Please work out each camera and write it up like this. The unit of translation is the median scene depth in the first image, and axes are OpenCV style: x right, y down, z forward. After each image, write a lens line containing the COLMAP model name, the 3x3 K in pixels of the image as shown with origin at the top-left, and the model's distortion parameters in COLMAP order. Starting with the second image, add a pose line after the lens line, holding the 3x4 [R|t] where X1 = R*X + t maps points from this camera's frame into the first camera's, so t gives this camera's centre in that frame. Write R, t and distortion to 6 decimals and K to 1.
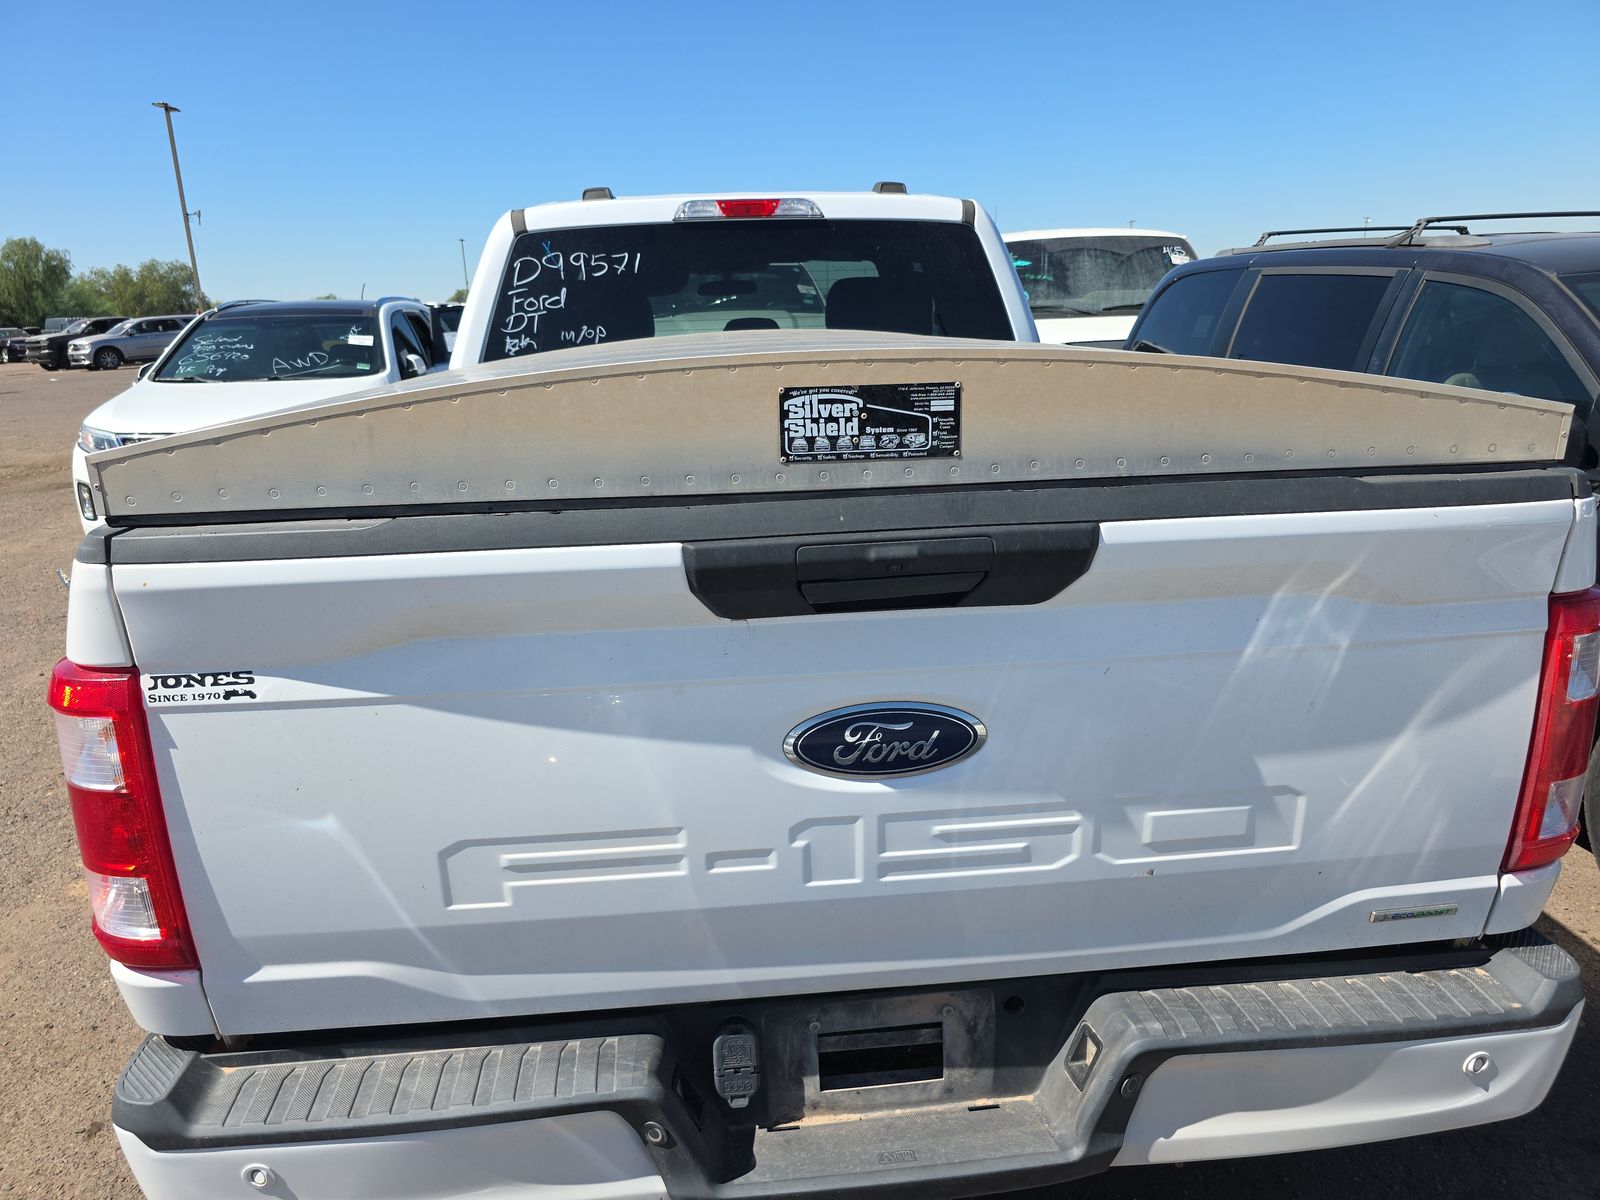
lens RADIAL K [[1076.0, 0, 777.4], [0, 1076.0, 648.3], [0, 0, 1]] dist [0.063276, -0.082677]
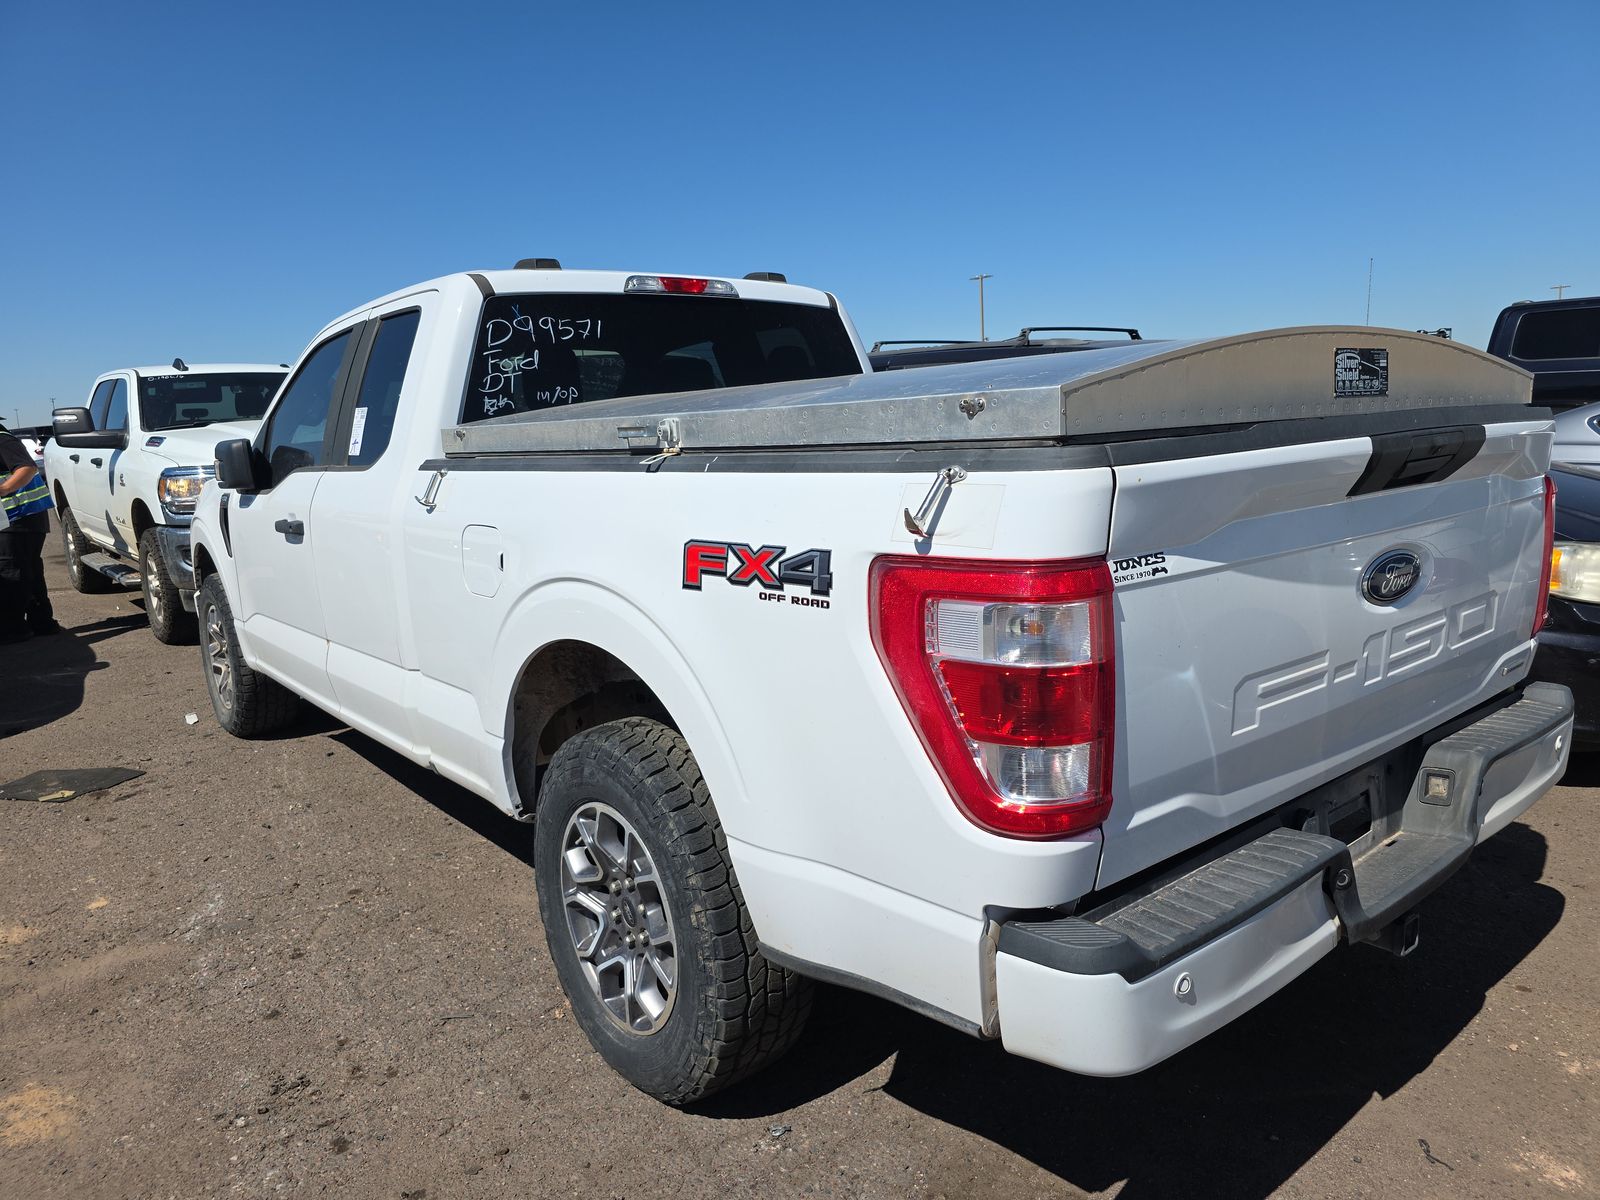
lens RADIAL K [[1096.1, 0, 796.5], [0, 1096.1, 639.0], [0, 0, 1]] dist [0.025851, -0.001150]
pose [[0.823710, -0.119605, 0.554254, -1.511135], [0.190644, 0.979011, -0.072063, 0.127639], [-0.534001, 0.165024, 0.829222, 0.172104]]
